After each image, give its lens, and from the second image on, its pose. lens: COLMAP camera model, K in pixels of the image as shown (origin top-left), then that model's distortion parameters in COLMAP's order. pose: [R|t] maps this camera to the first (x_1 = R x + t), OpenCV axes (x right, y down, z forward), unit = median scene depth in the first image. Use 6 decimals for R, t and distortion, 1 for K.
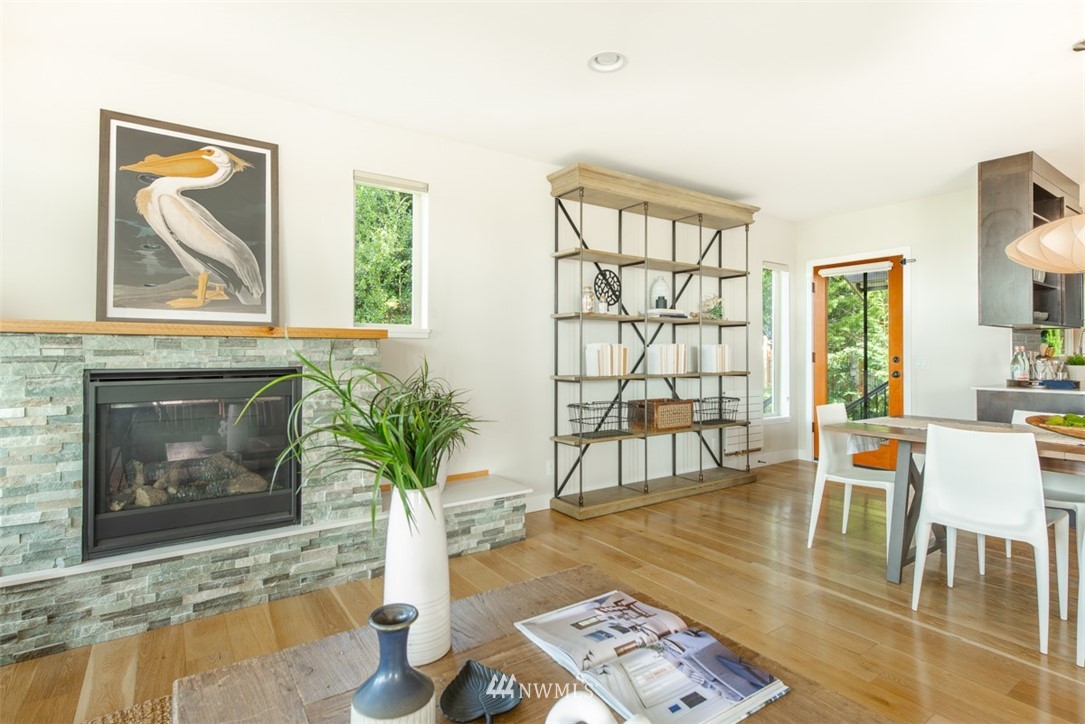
lens RADIAL K [[551.9, 0, 543.2], [0, 551.9, 345.0], [0, 0, 1]] dist [0.004060, 0.000423]
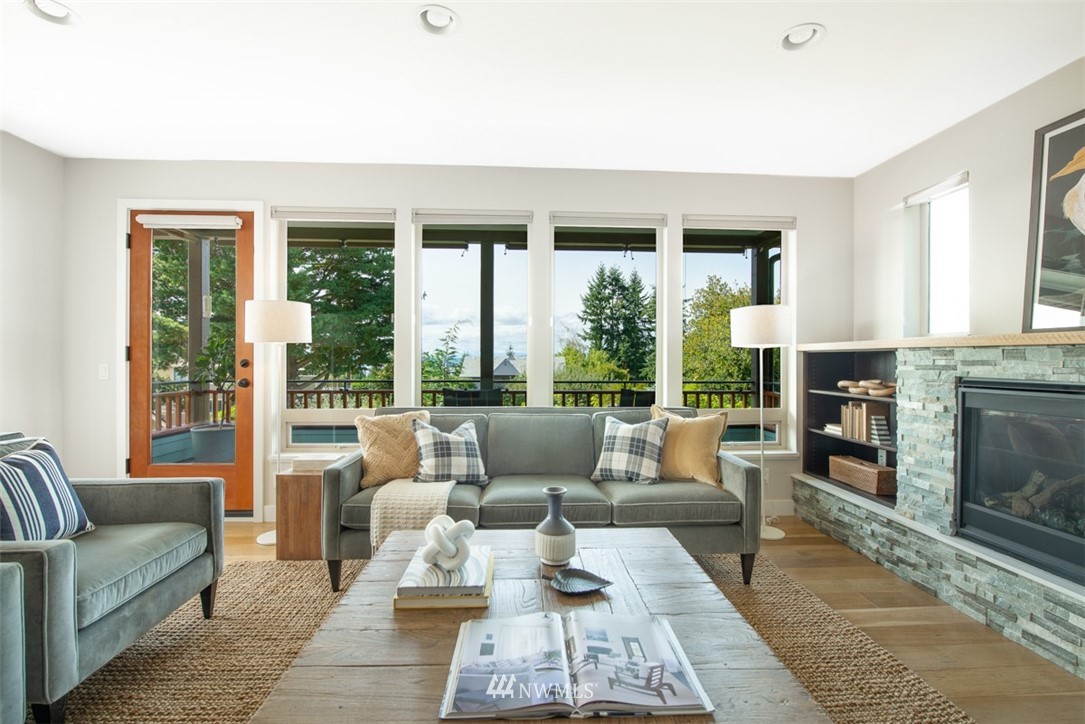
lens RADIAL K [[479.2, 0, 542.5], [0, 479.2, 362.0], [0, 0, 1]] dist [-0.019458, -0.000415]
pose [[-0.530488, 0.000788, -0.847692, 0.421901], [0.004340, 0.999989, -0.001787, 0.008351], [0.847681, -0.004627, -0.530485, 0.645076]]
